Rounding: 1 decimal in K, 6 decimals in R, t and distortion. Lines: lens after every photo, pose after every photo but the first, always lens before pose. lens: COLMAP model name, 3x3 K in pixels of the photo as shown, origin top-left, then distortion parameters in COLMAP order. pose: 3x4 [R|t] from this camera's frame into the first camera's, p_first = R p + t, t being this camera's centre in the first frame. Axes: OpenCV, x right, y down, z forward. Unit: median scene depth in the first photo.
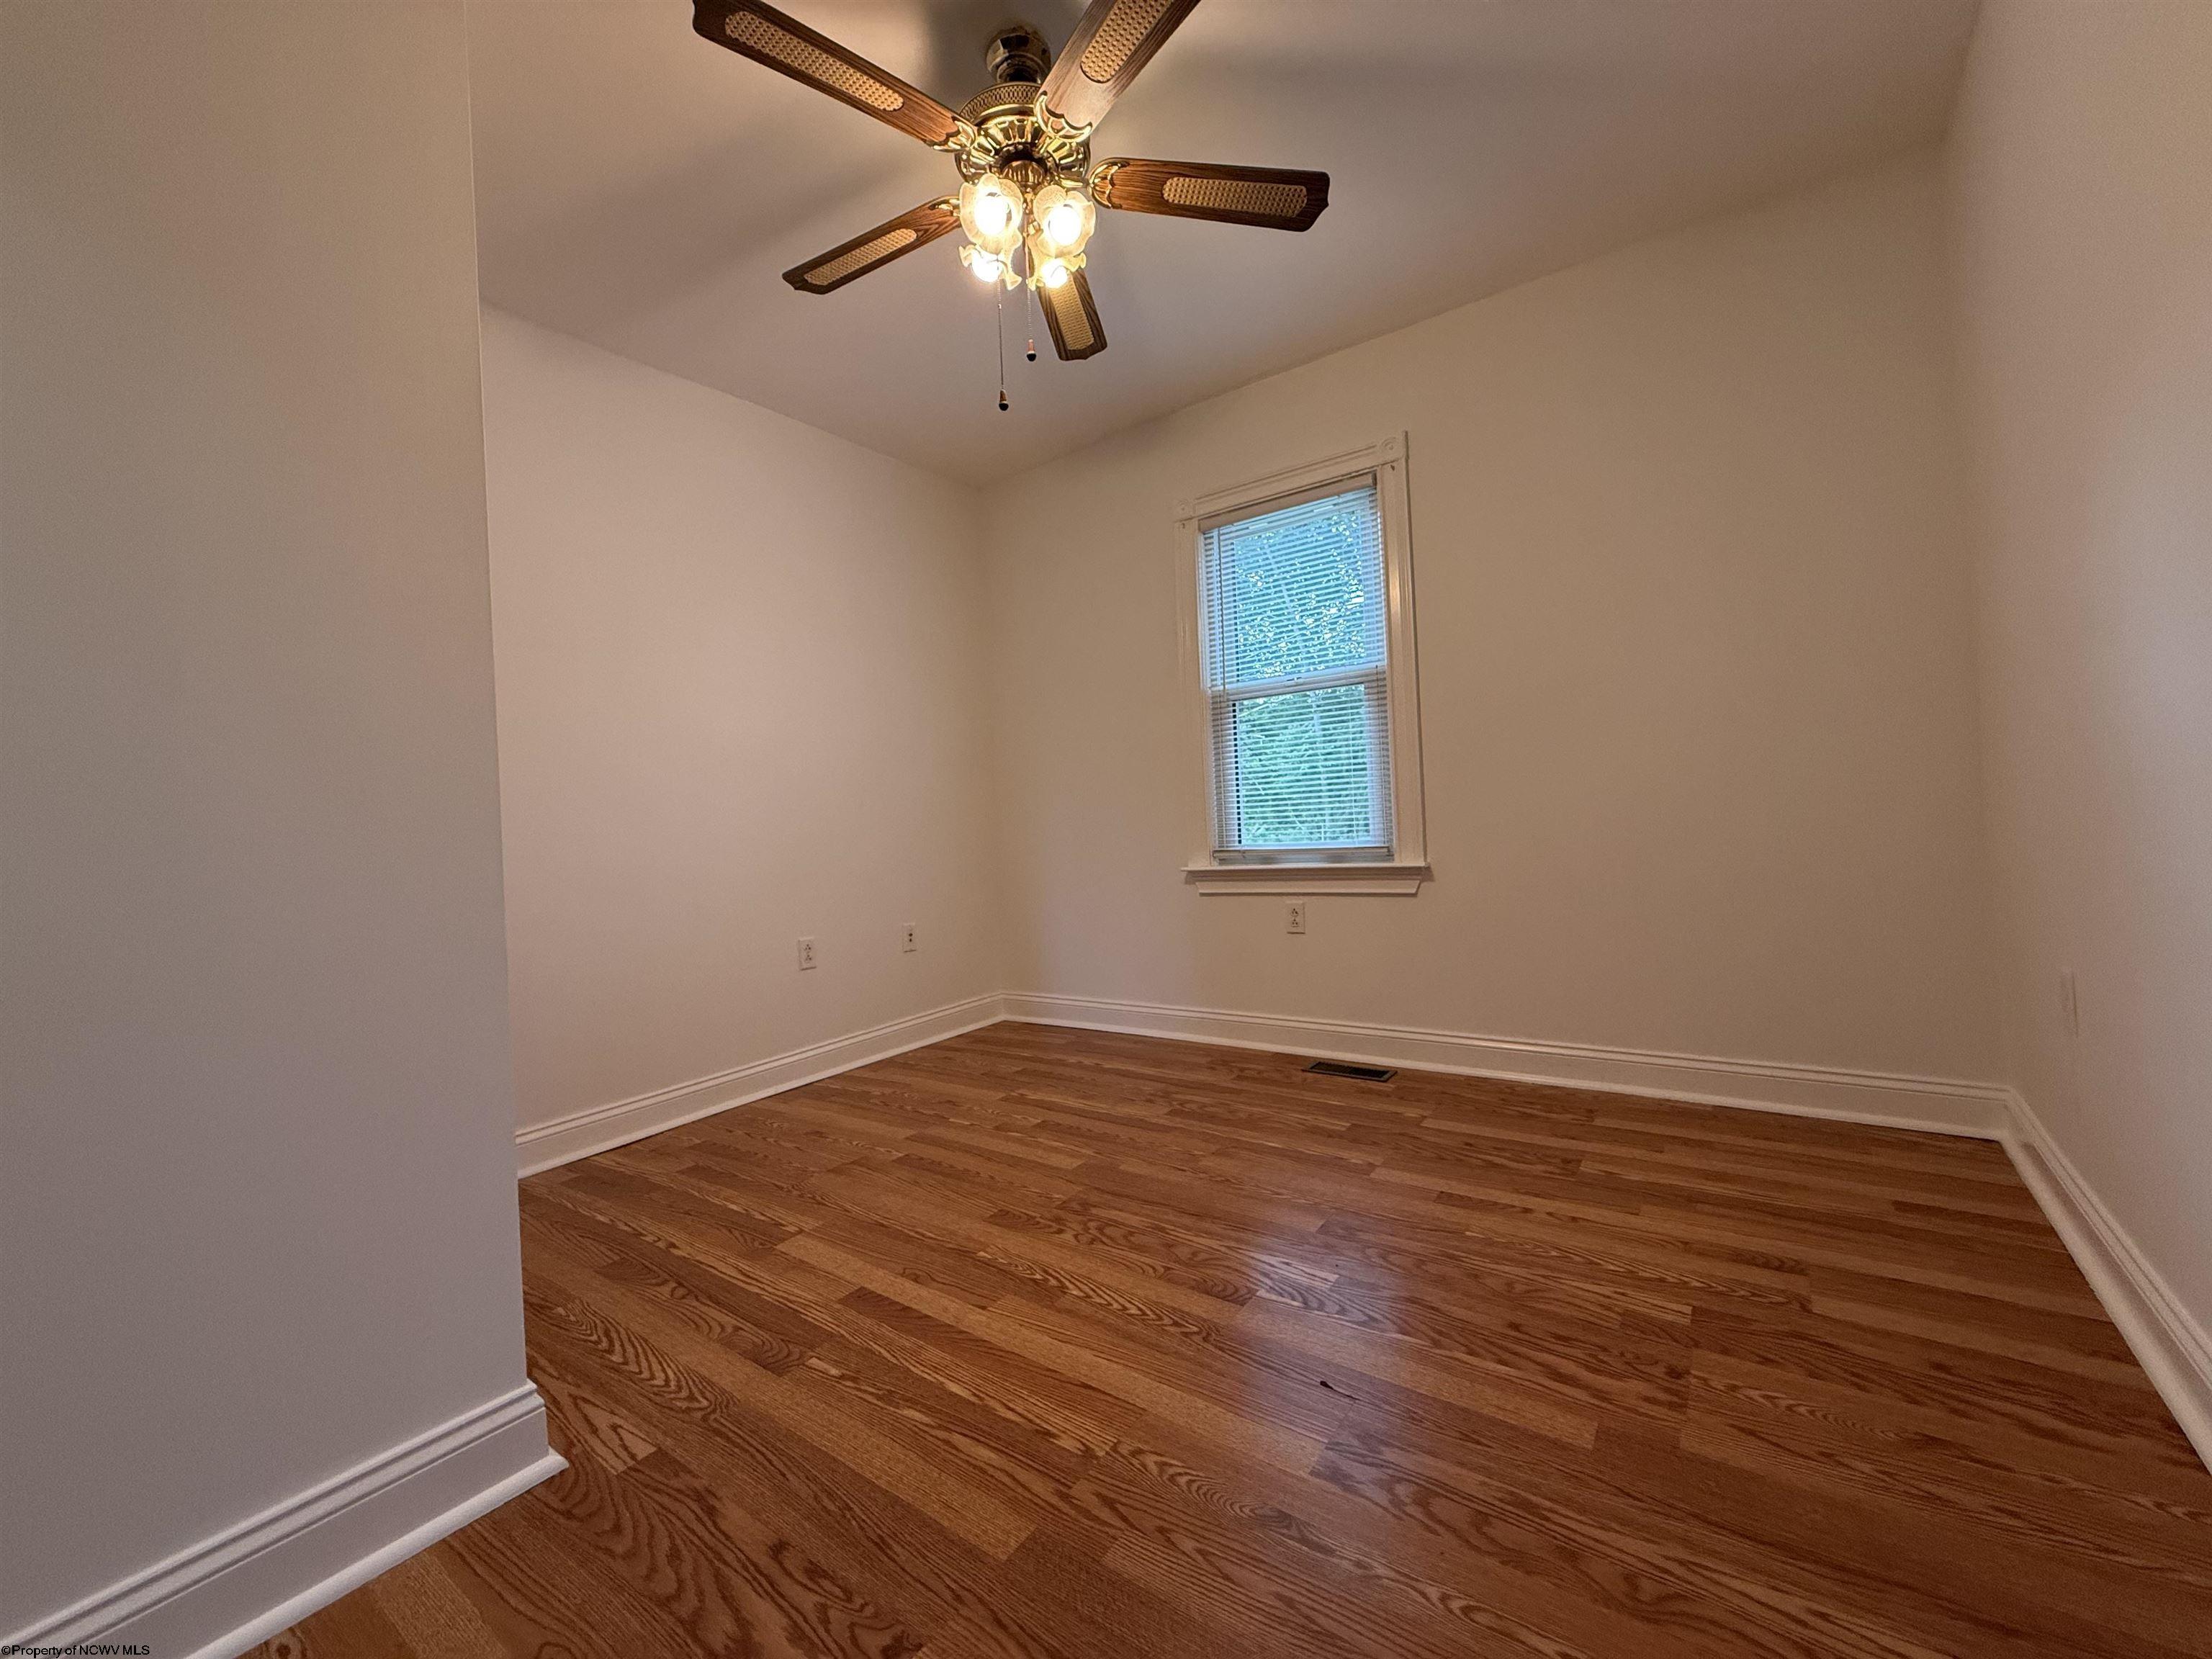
lens RADIAL K [[881.4, 0, 1091.5], [0, 881.4, 830.1], [0, 0, 1]] dist [0.002031, -0.000183]
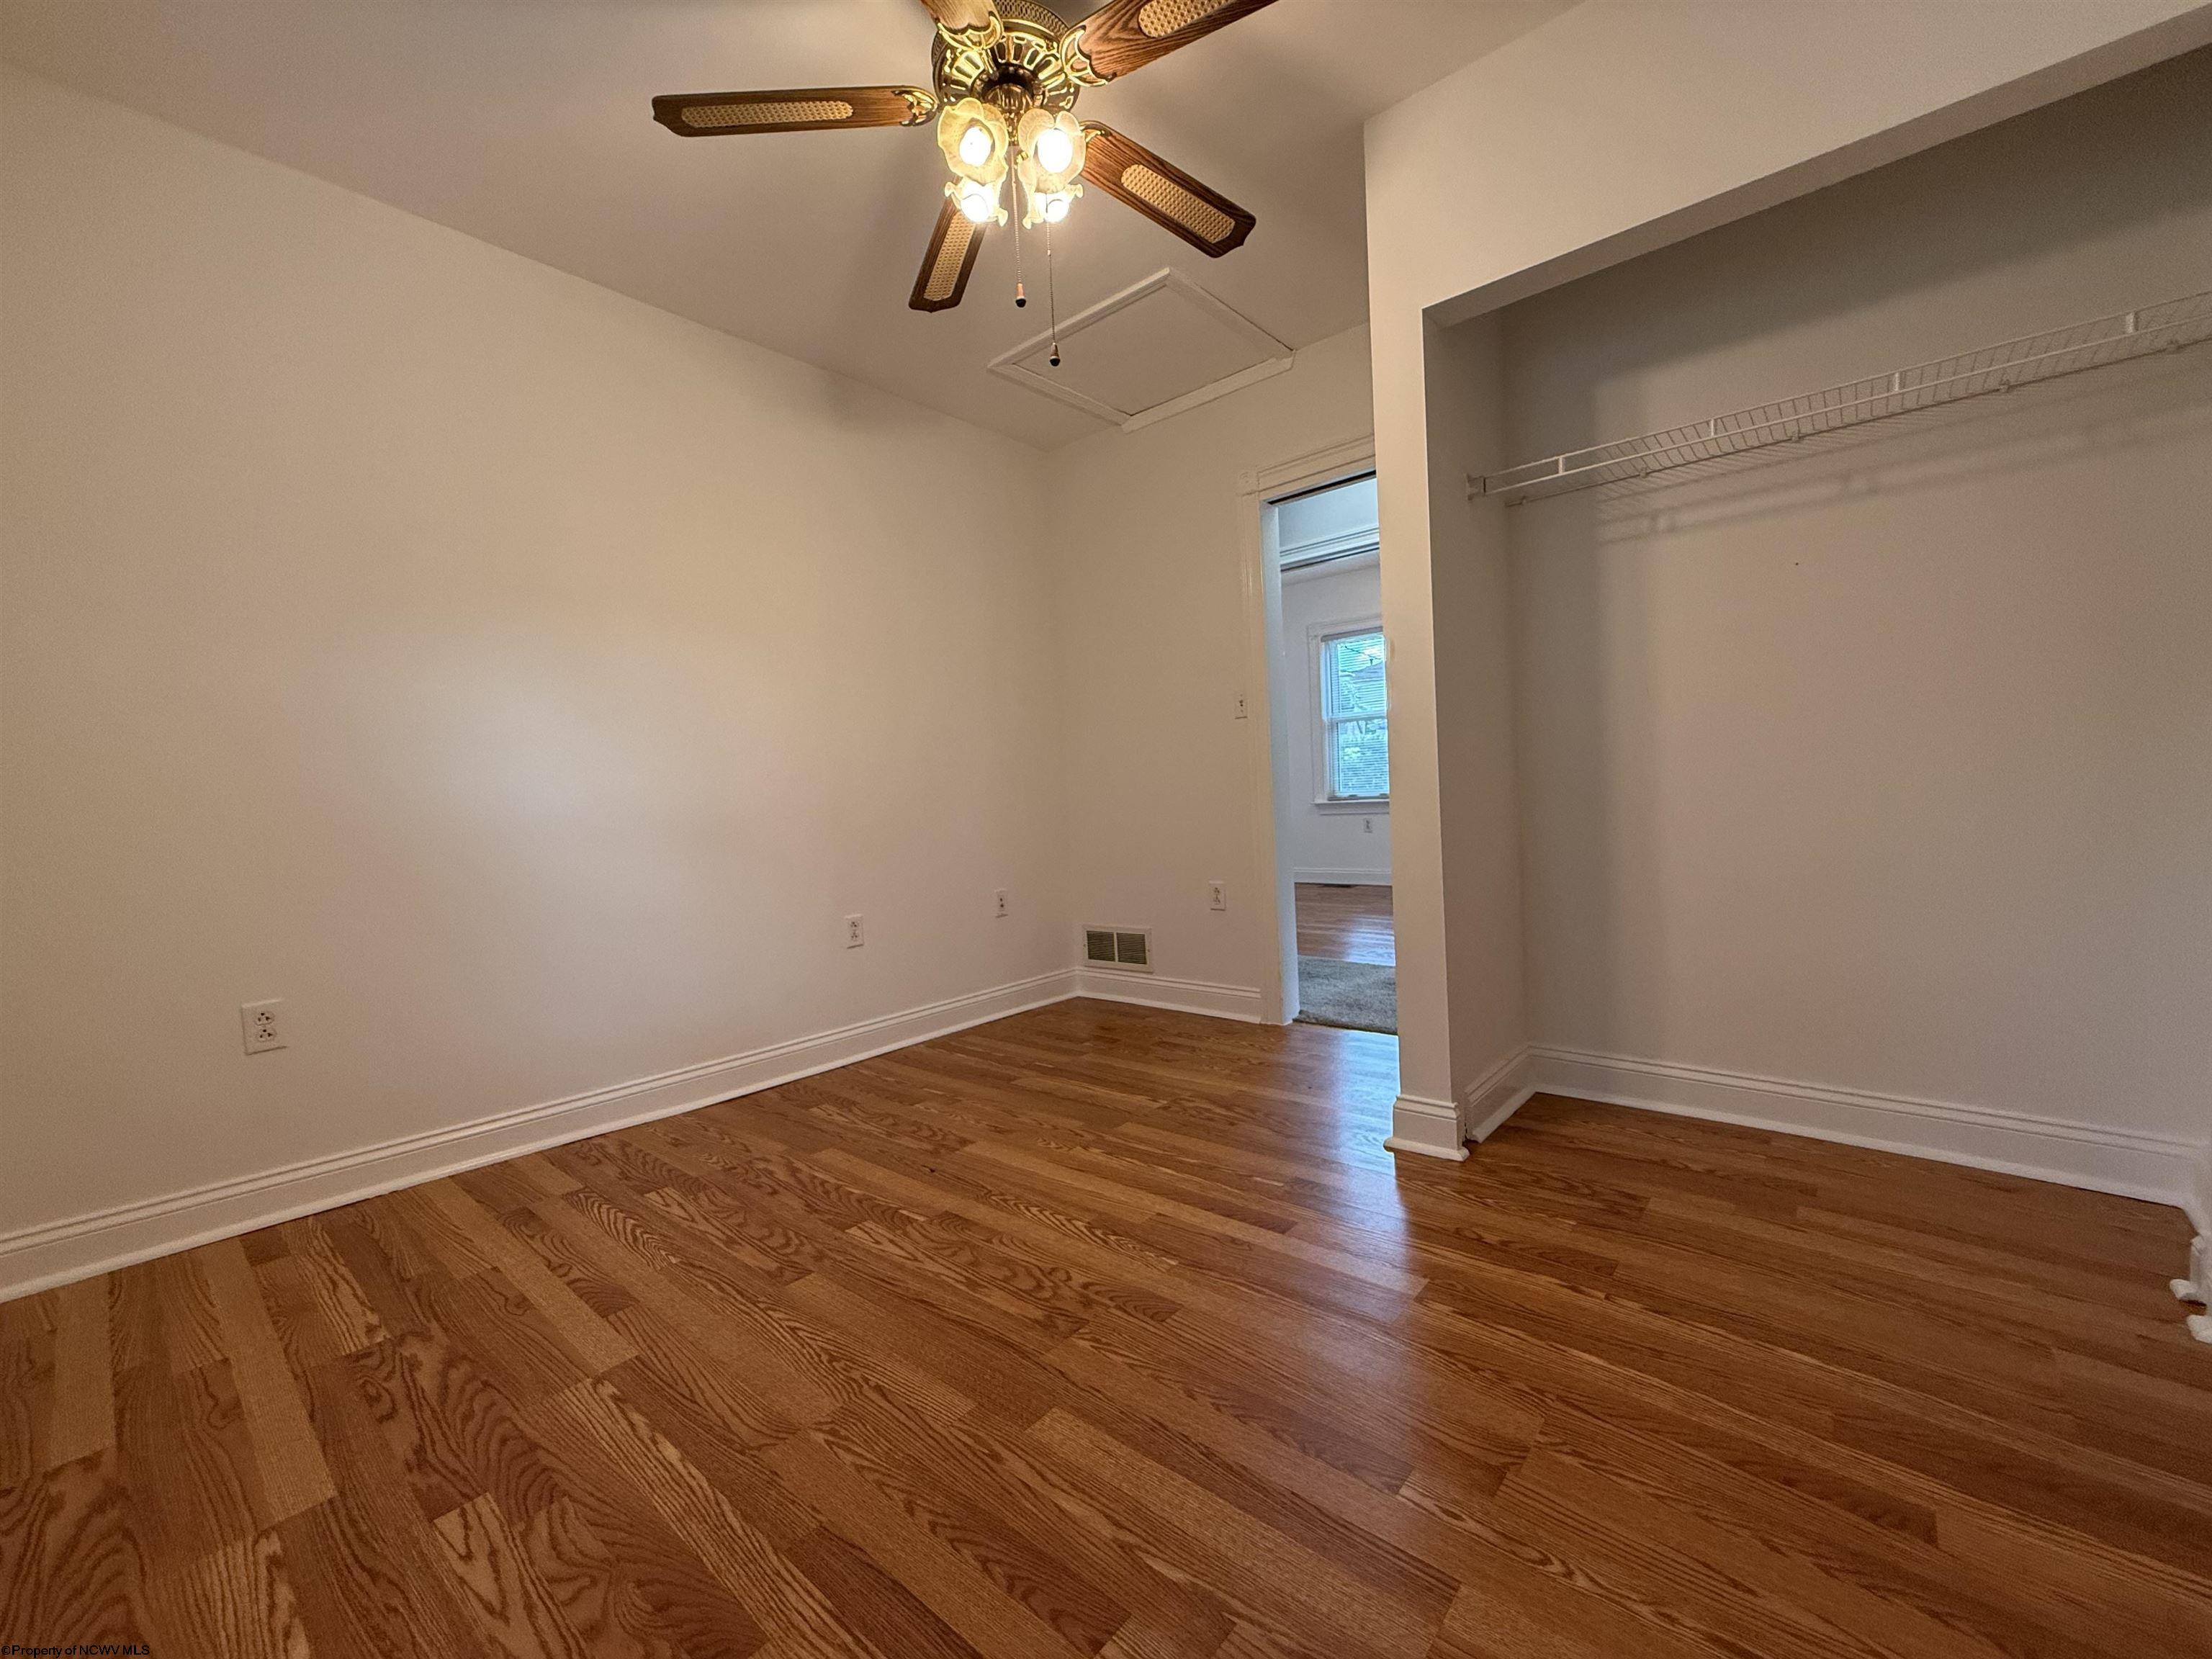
lens RADIAL K [[881.4, 0, 1102.5], [0, 881.4, 832.3], [0, 0, 1]] dist [0.002031, -0.000183]
pose [[-0.992498, 0.097183, 0.074183, -0.154160], [0.100621, 0.993947, 0.044104, -0.013429], [-0.069448, 0.051238, -0.996269, 1.798515]]
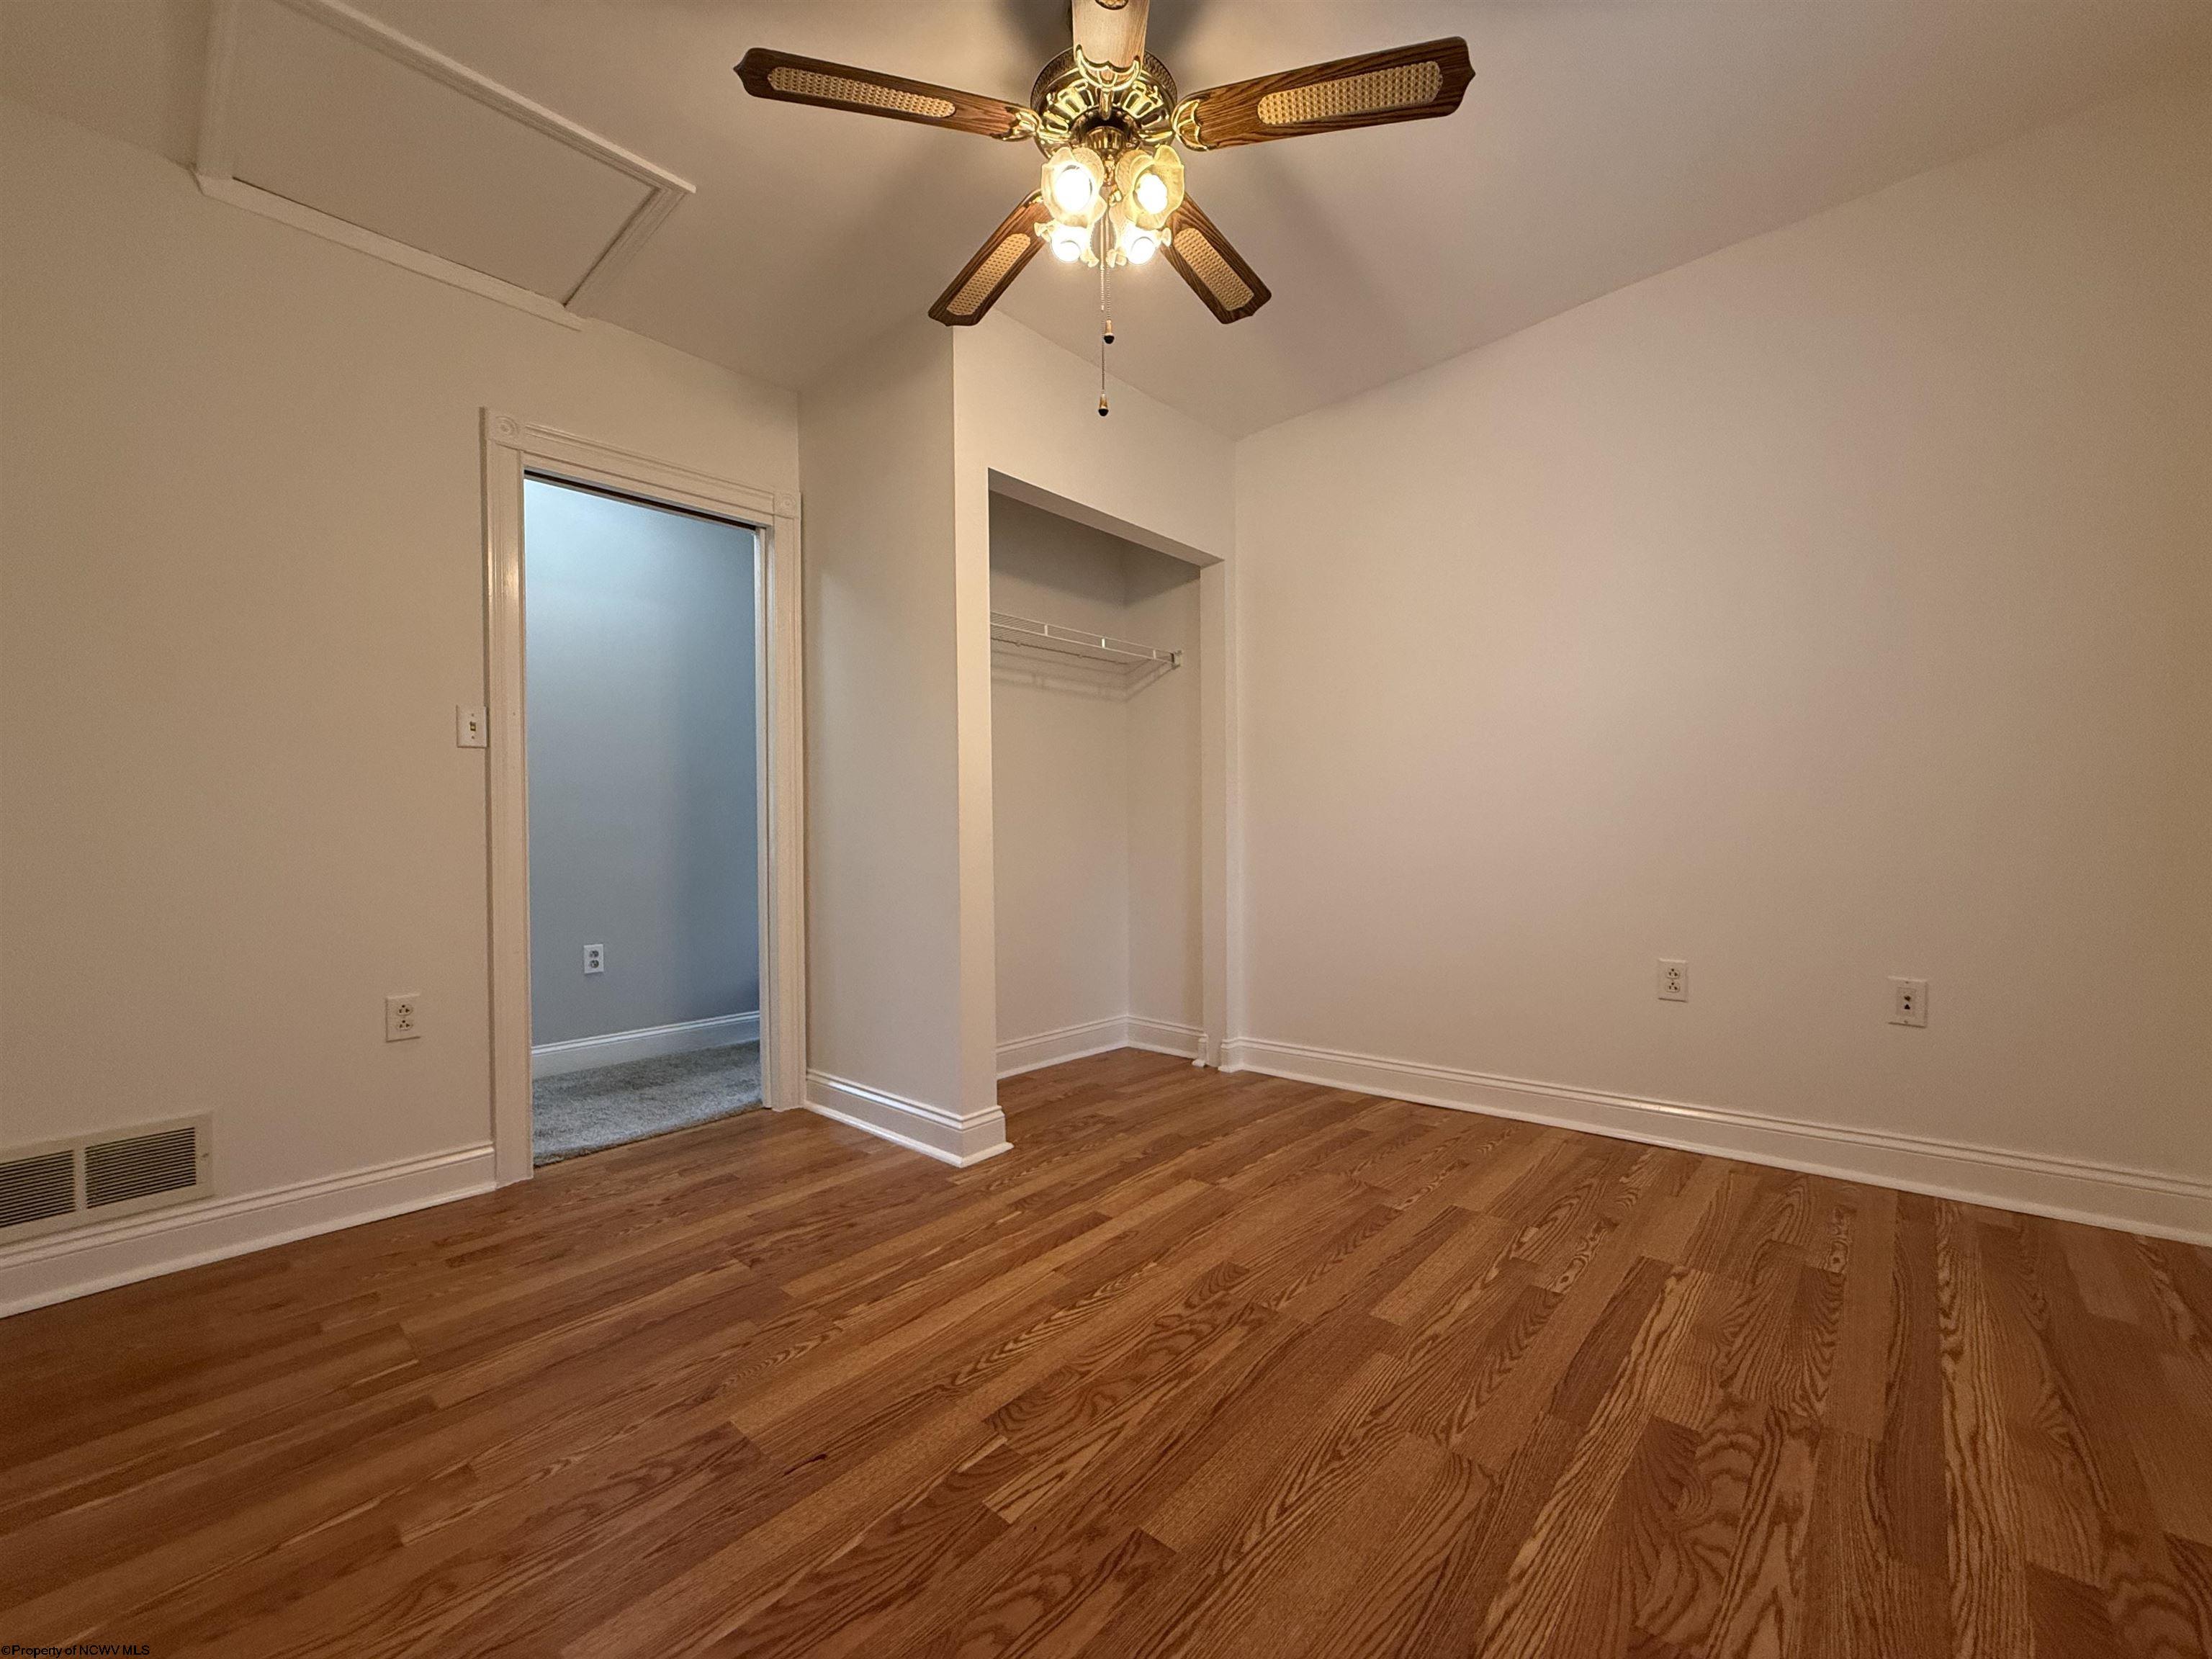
lens RADIAL K [[881.4, 0, 1107.5], [0, 881.4, 830.7], [0, 0, 1]] dist [0.002031, -0.000183]
pose [[-0.103595, 0.047289, -0.993495, 0.811478], [0.020106, 0.998765, 0.045443, -0.057224], [0.994416, -0.015268, -0.104418, 1.004399]]
